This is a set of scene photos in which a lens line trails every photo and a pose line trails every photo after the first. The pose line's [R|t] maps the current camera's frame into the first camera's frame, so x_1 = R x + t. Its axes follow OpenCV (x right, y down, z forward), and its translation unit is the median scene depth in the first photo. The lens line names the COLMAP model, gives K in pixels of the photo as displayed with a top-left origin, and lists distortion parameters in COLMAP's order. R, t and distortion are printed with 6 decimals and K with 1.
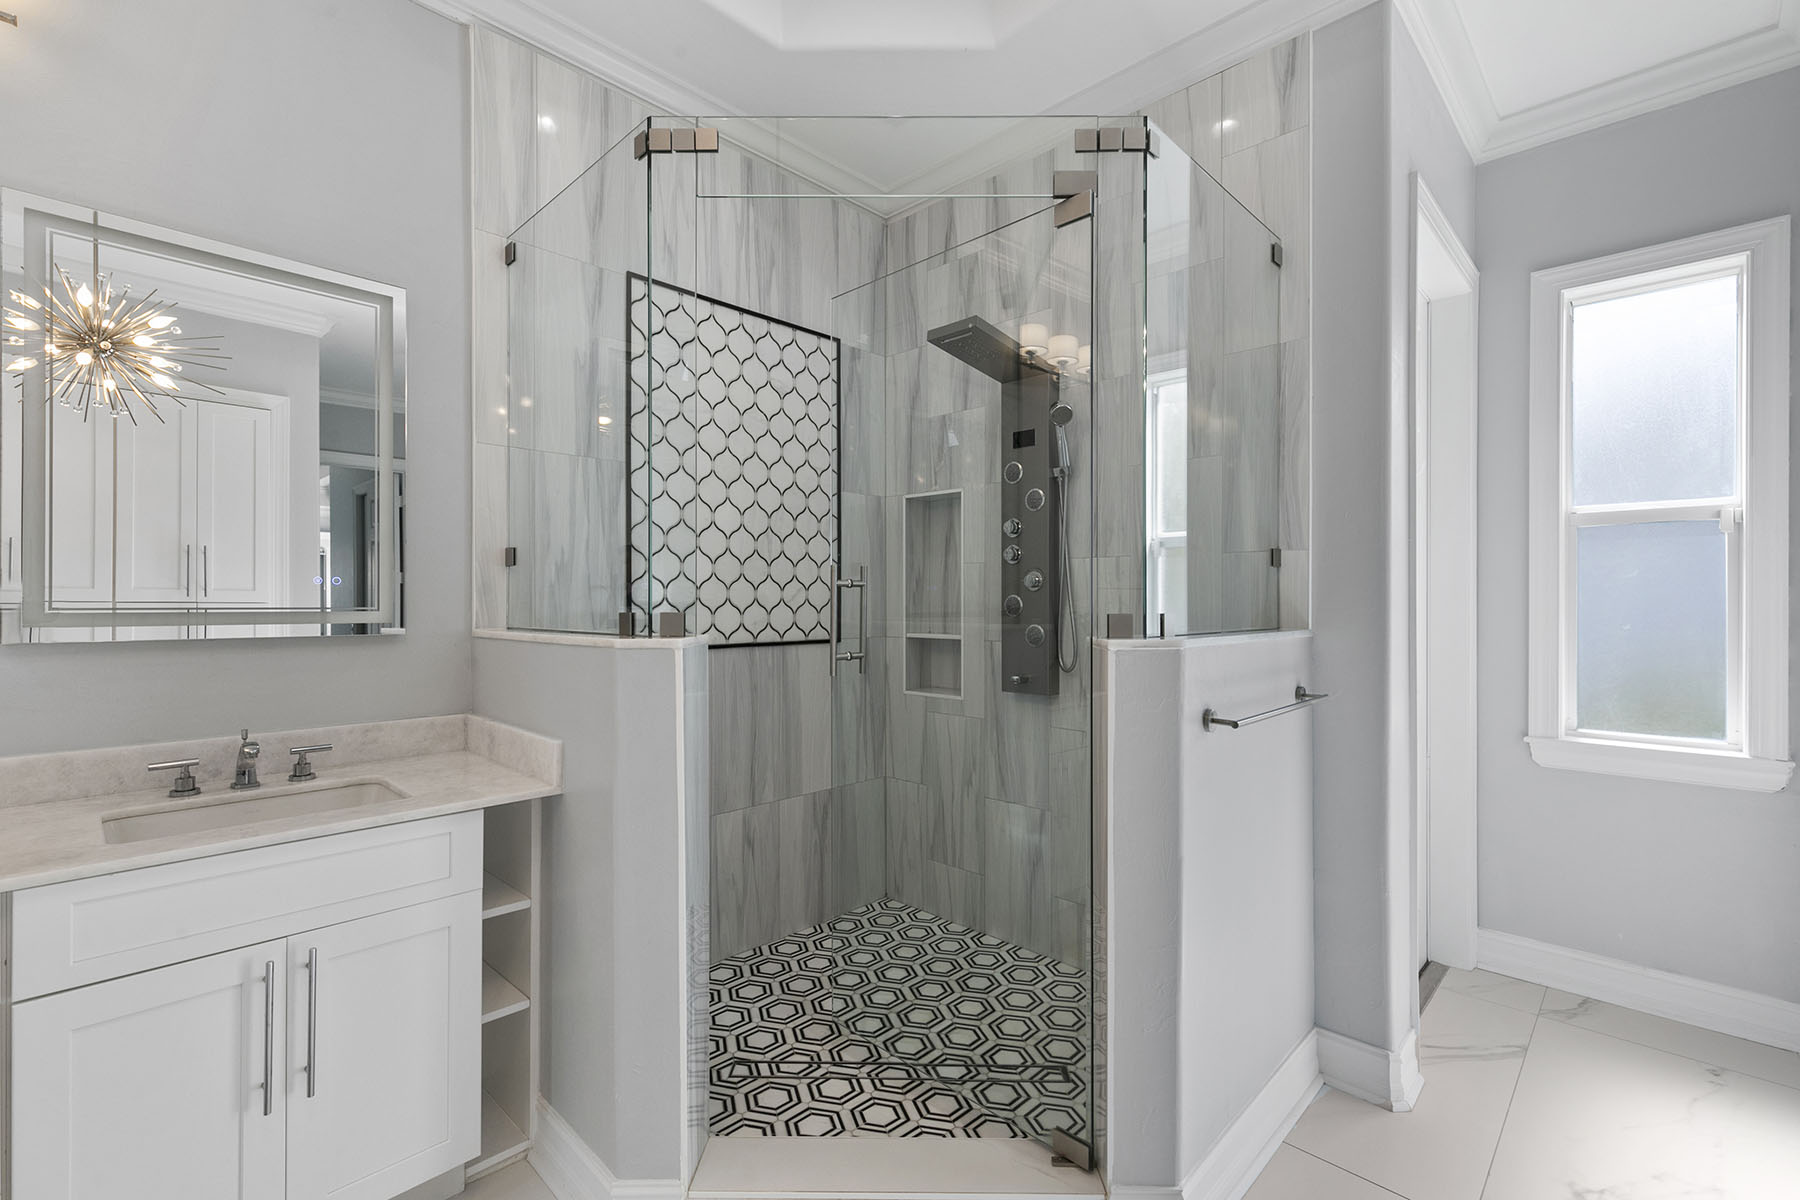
lens RADIAL K [[812.3, 0, 900.0], [0, 812.3, 600.0], [0, 0, 1]] dist [0.023622, -0.004211]
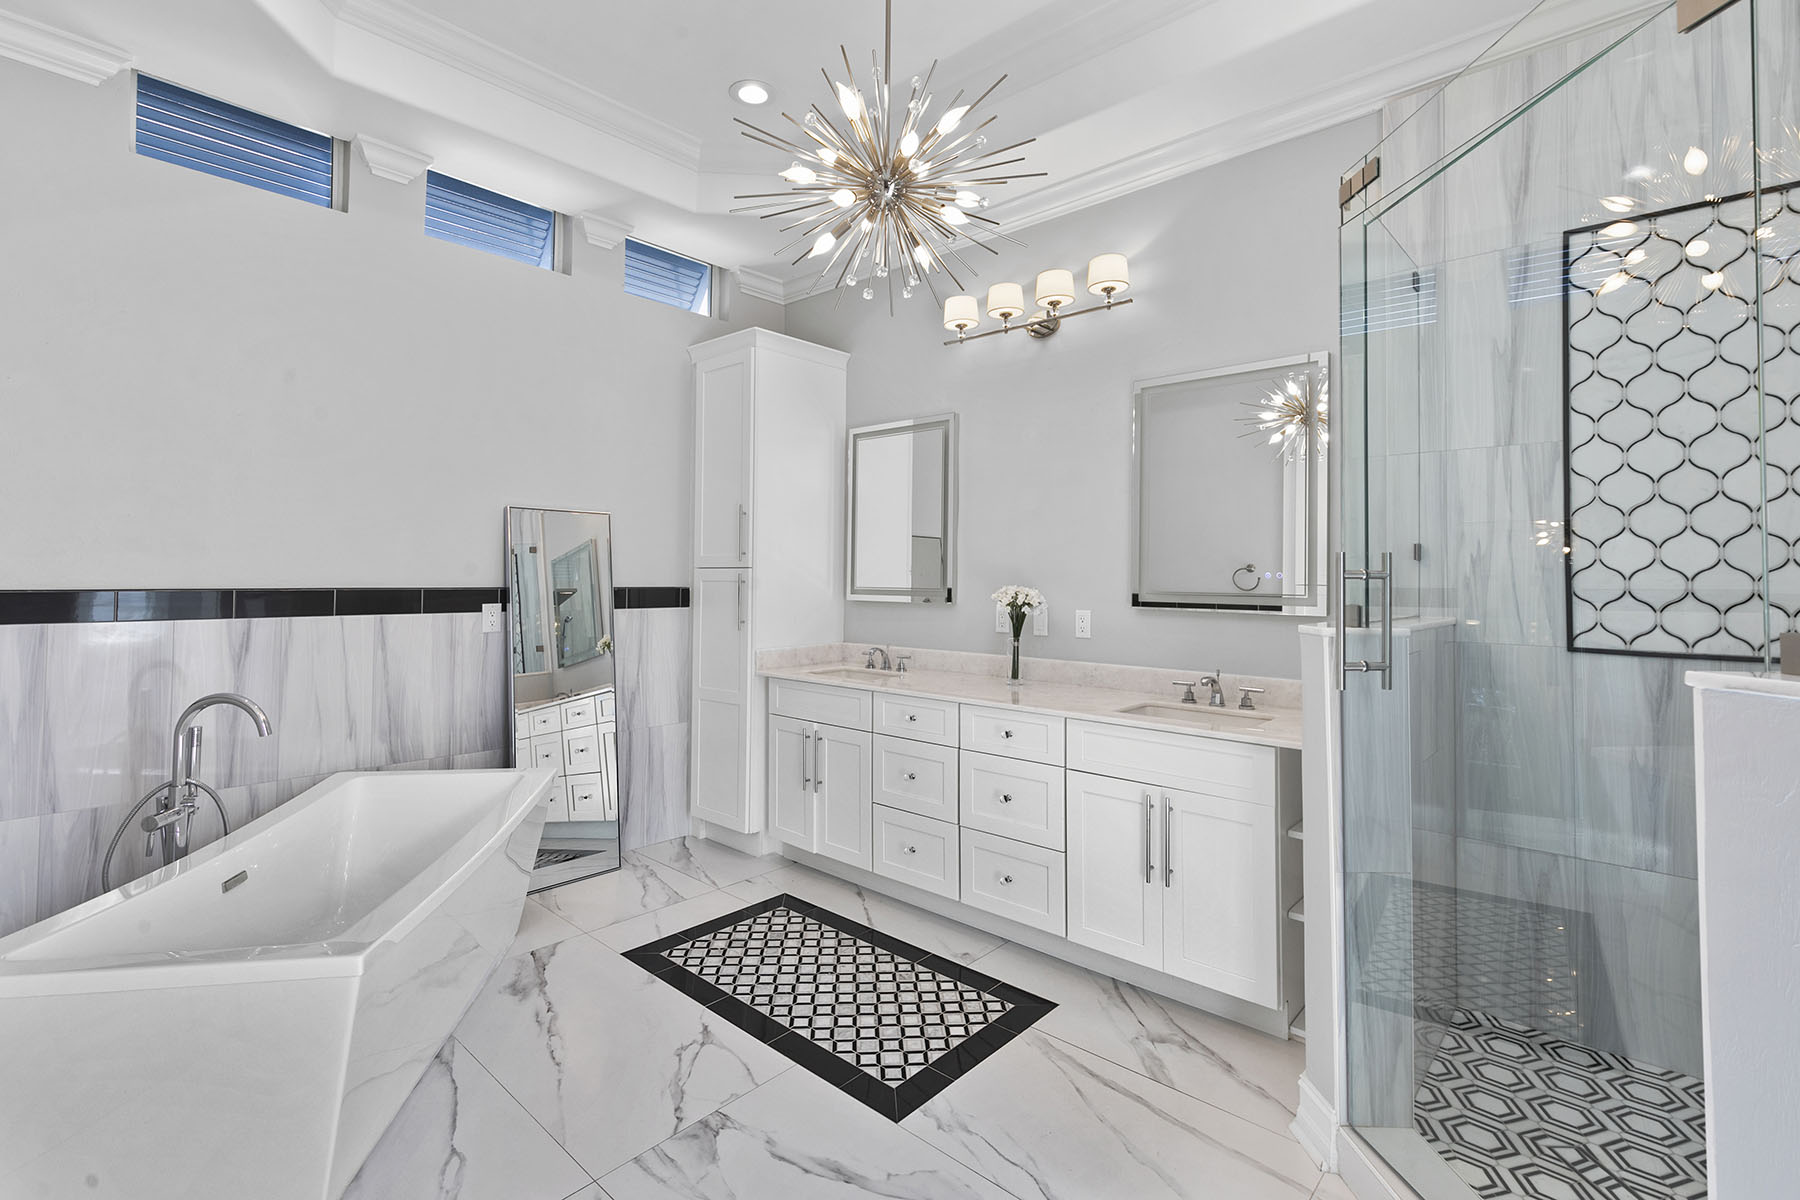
lens RADIAL K [[830.1, 0, 896.6], [0, 830.1, 554.5], [0, 0, 1]] dist [0.026240, -0.005084]
pose [[0.024219, -0.030255, -0.999249, 0.642214], [-0.007753, 0.999506, -0.030451, -0.009771], [0.999677, 0.008485, 0.023973, 0.265847]]
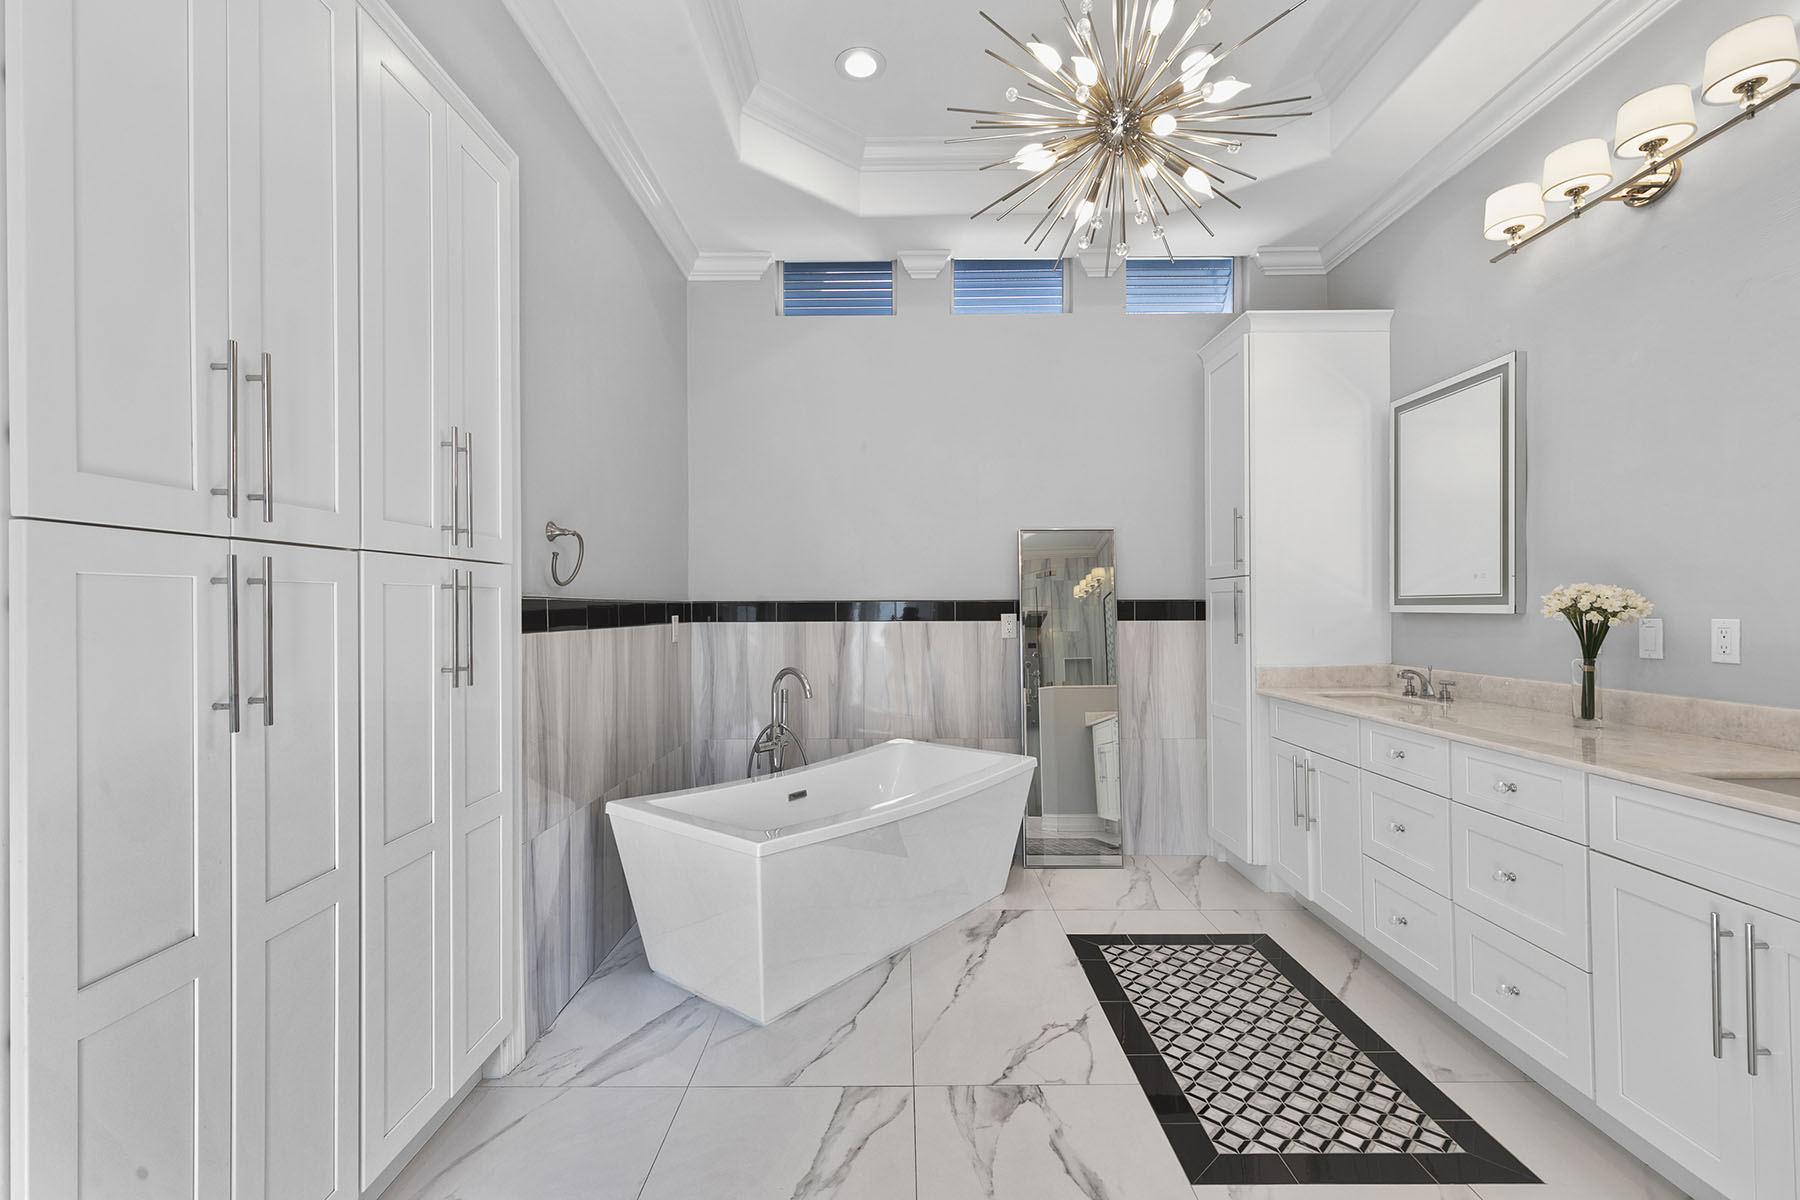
lens RADIAL K [[812.3, 0, 900.0], [0, 812.3, 600.0], [0, 0, 1]] dist [0.023622, -0.004211]
pose [[-0.719613, -0.007110, -0.694339, 0.464868], [0.001073, 0.999935, -0.011352, 0.030703], [0.694374, -0.008914, -0.719559, 0.662046]]
